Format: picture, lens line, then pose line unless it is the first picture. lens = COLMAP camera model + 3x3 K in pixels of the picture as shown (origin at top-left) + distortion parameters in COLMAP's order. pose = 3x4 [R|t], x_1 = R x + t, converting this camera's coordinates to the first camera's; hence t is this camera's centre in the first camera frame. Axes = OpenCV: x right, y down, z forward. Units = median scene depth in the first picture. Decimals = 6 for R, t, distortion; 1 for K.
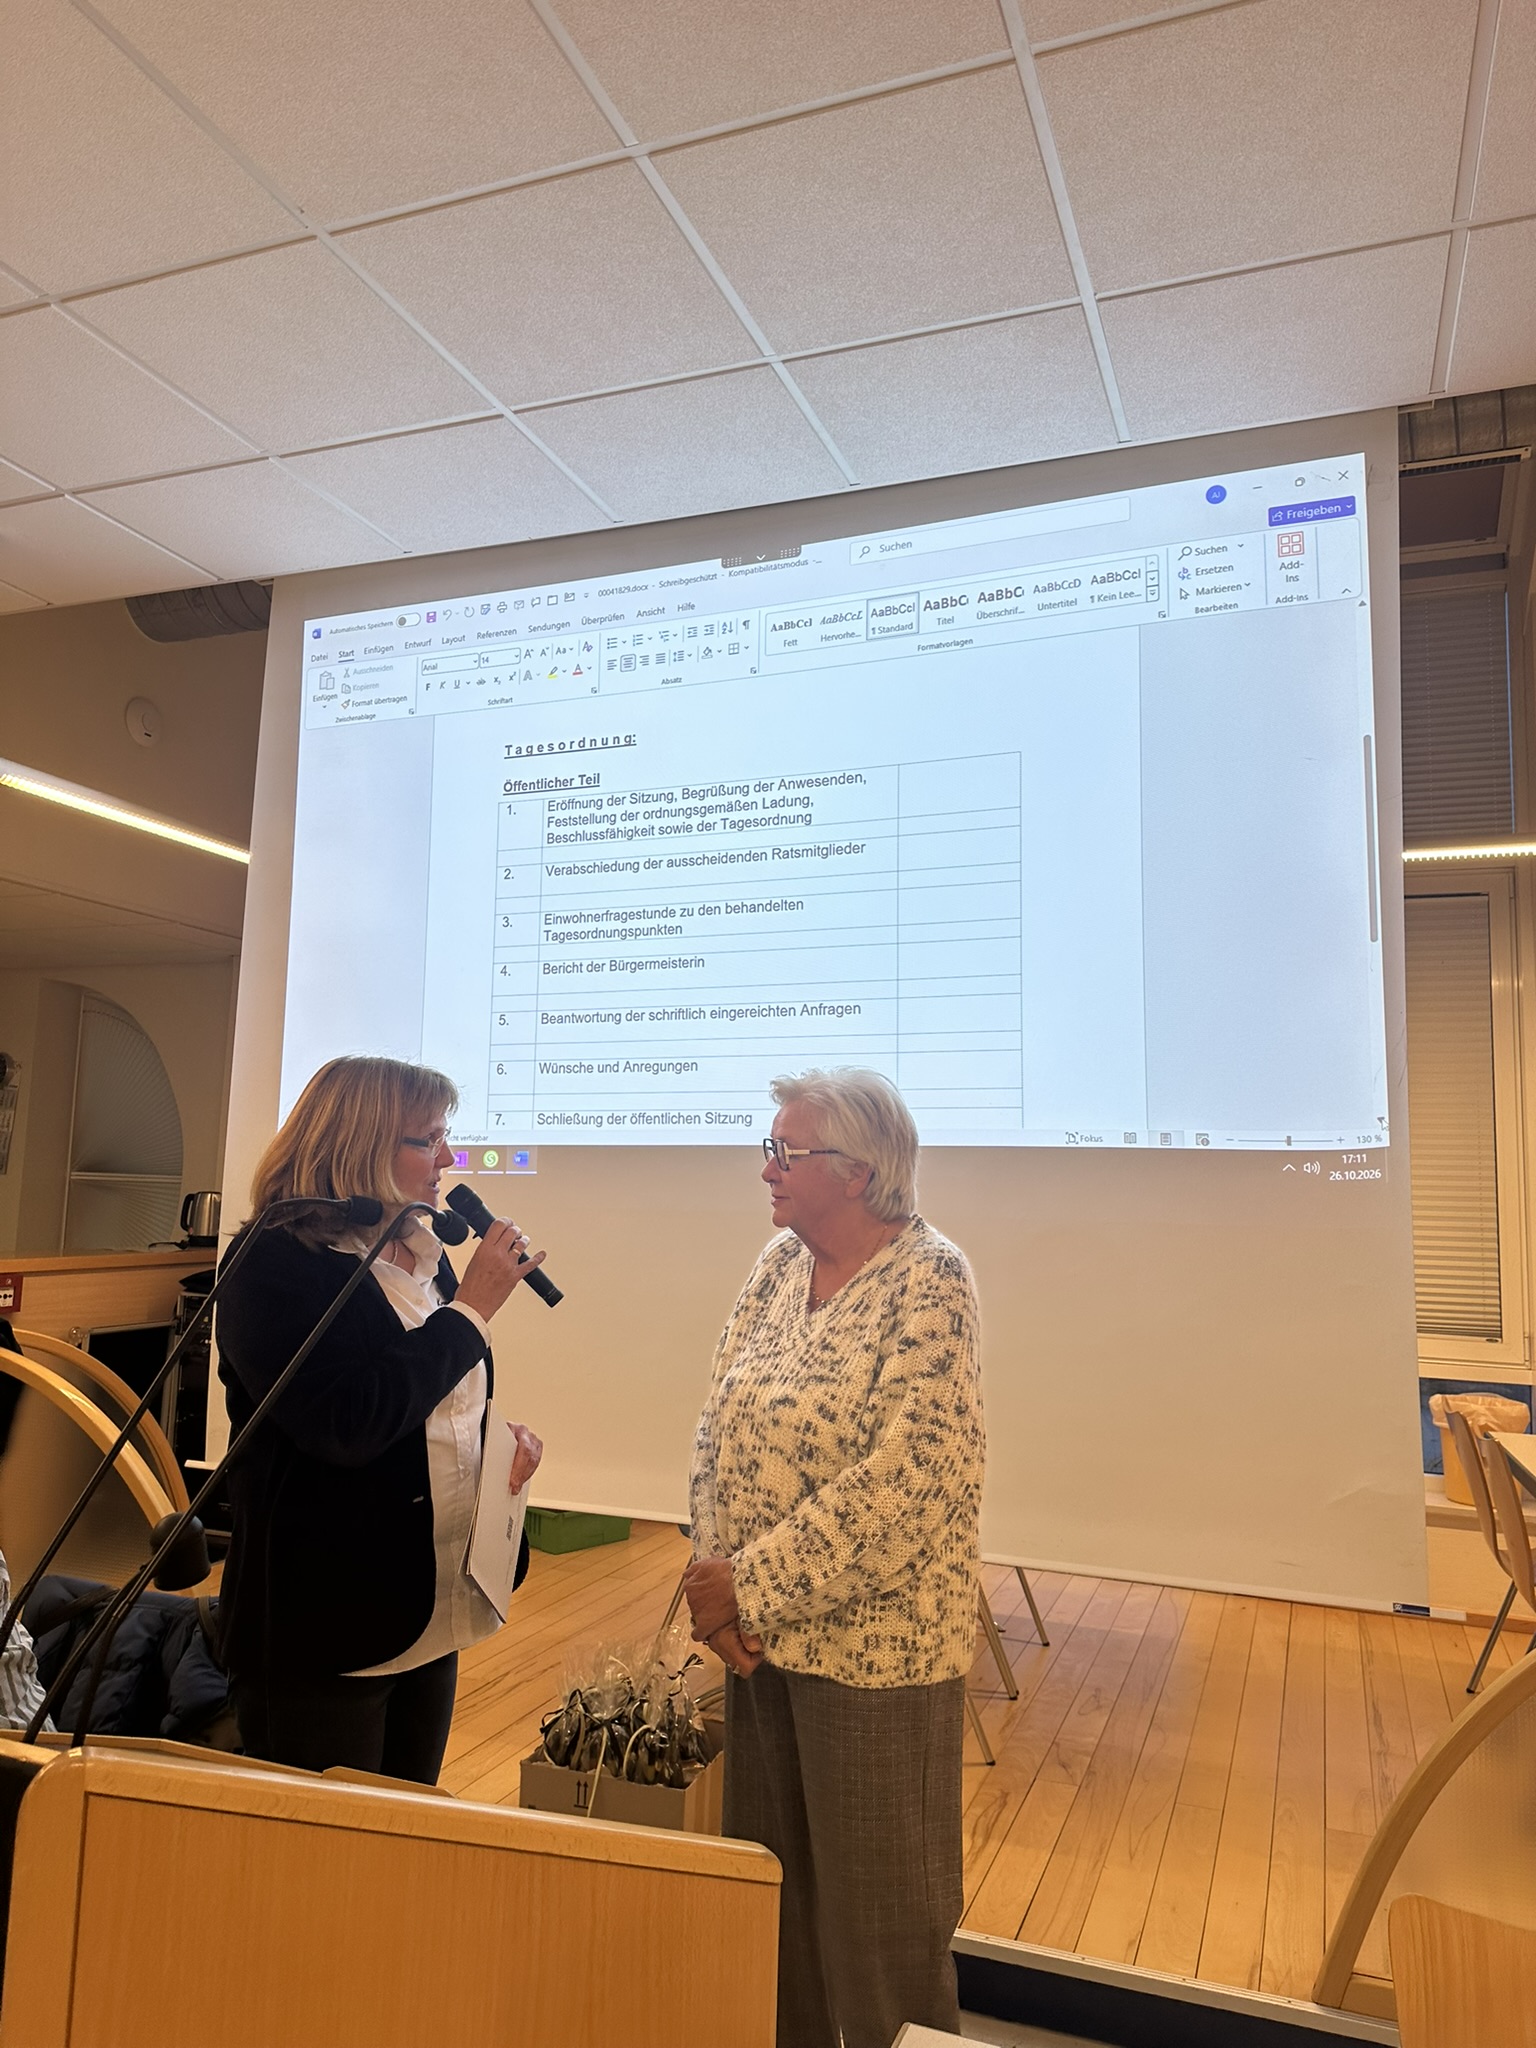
lens RADIAL K [[1470.5, 0, 776.4], [0, 1470.5, 1020.9], [0, 0, 1]] dist [0.076592, -0.090370]
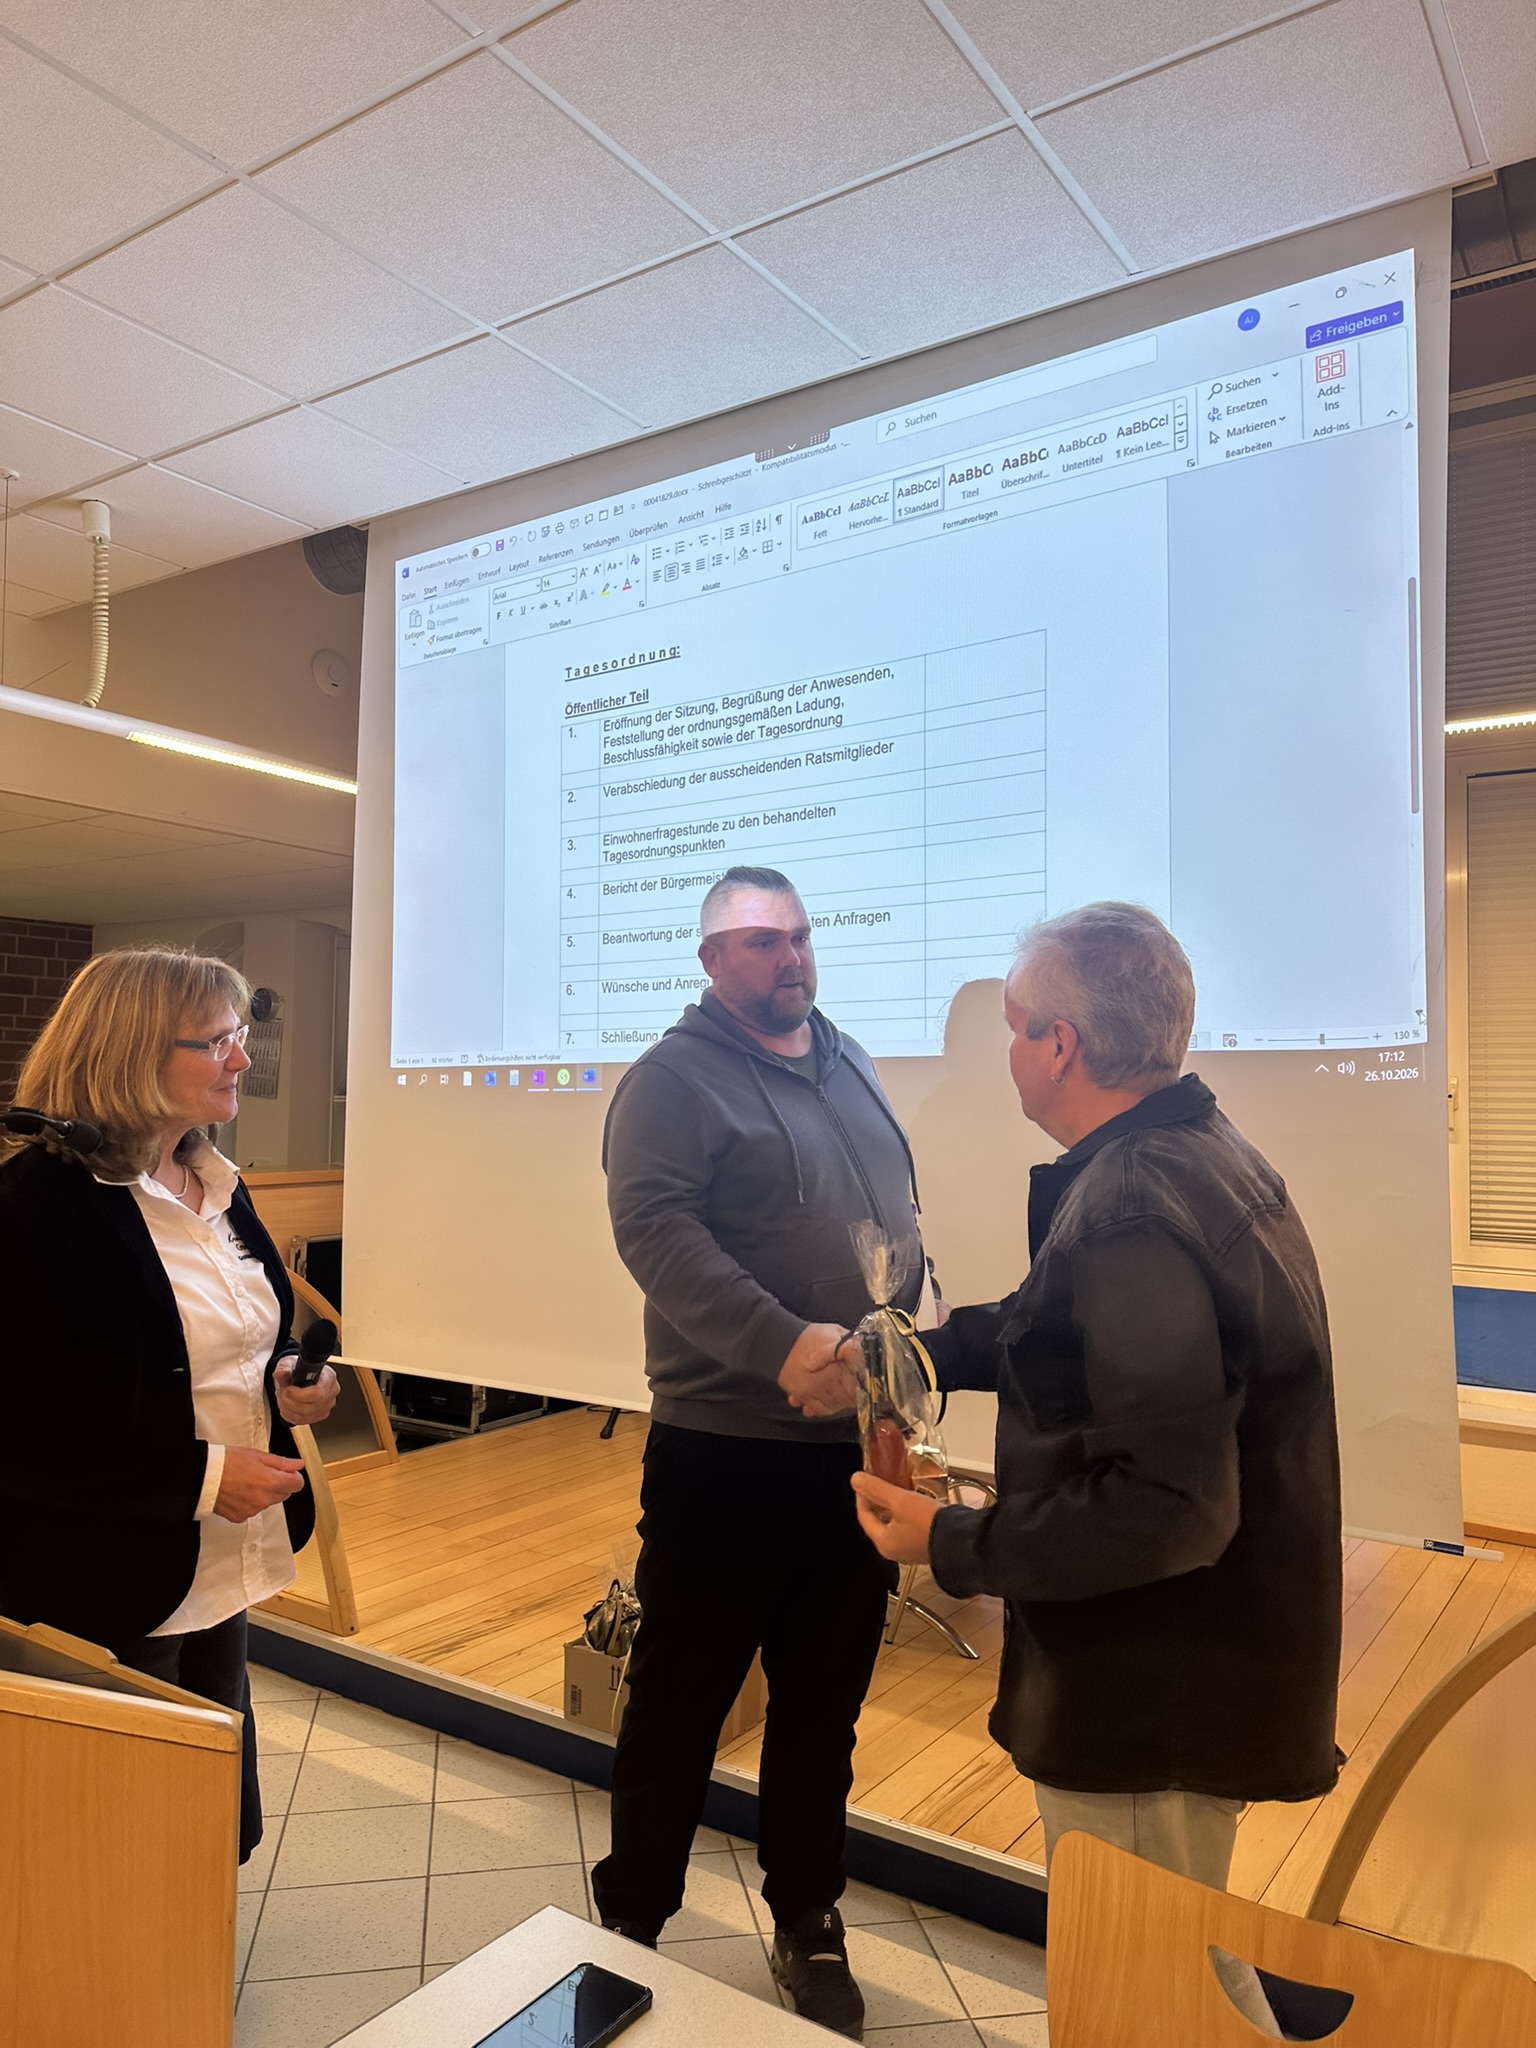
lens RADIAL K [[1470.5, 0, 765.0], [0, 1470.5, 1033.4], [0, 0, 1]] dist [0.076592, -0.090370]
pose [[0.974636, -0.024968, -0.222399, 0.181322], [0.039181, 0.997445, 0.059727, 0.007936], [0.220340, -0.066926, 0.973124, 0.032199]]
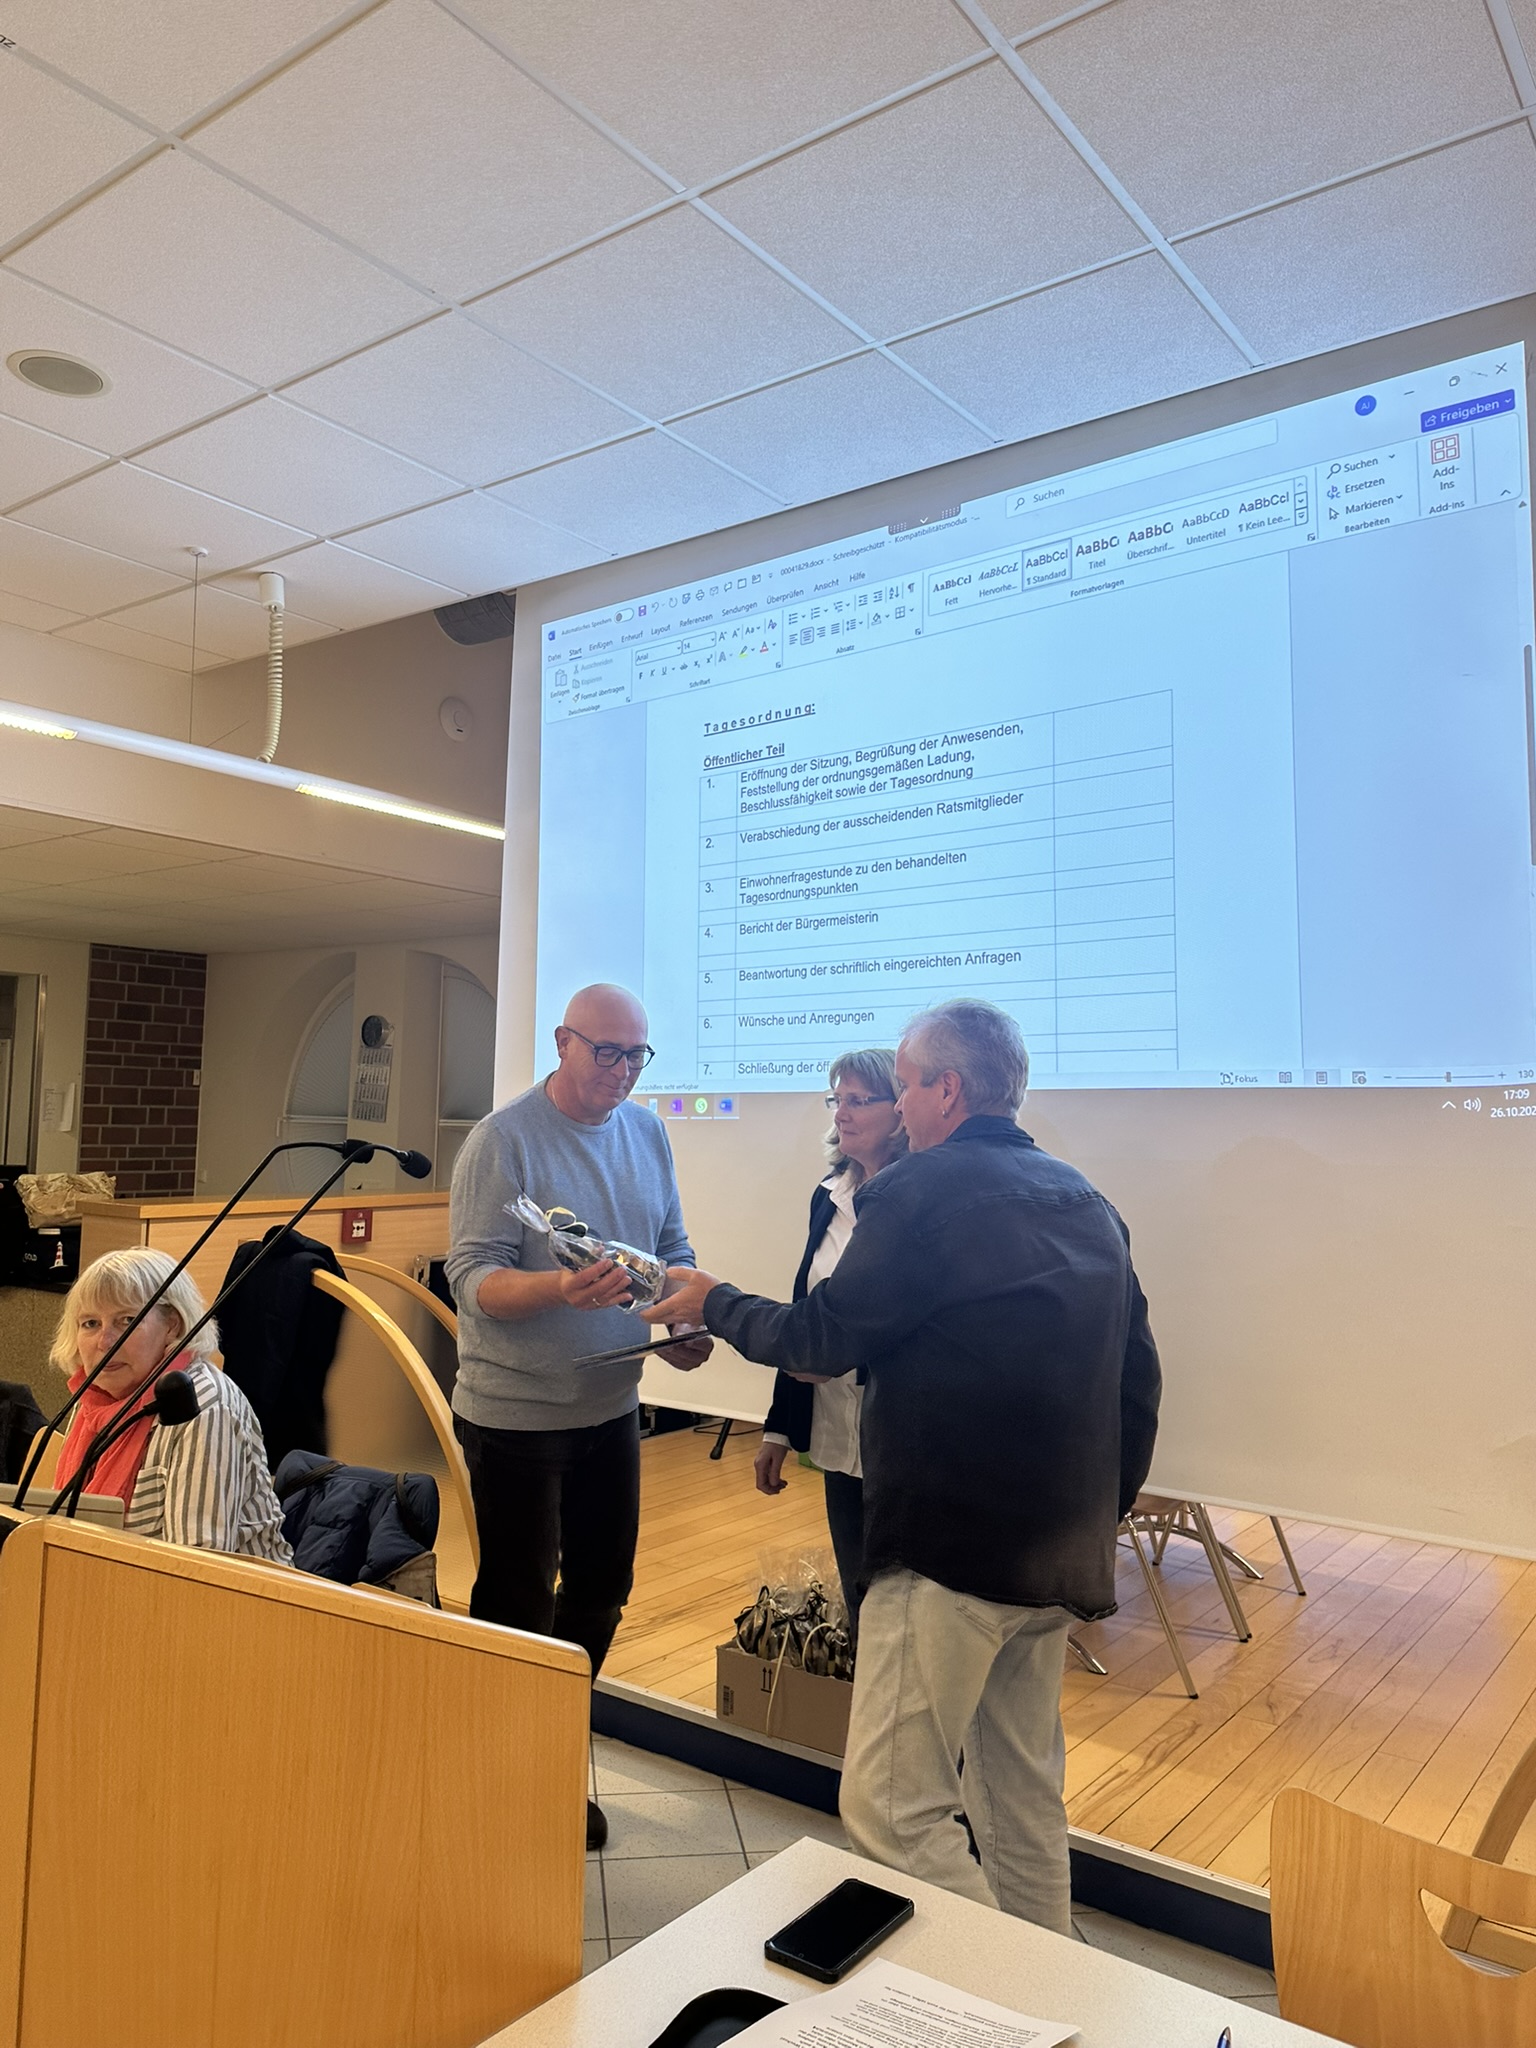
lens RADIAL K [[1488.5, 0, 750.3], [0, 1488.5, 1000.0], [0, 0, 1]] dist [0.087349, -0.109331]
pose [[0.961875, -0.033053, -0.271485, 0.149830], [0.039909, 0.999008, 0.019771, -0.005086], [0.270562, -0.029852, 0.962240, -0.051902]]
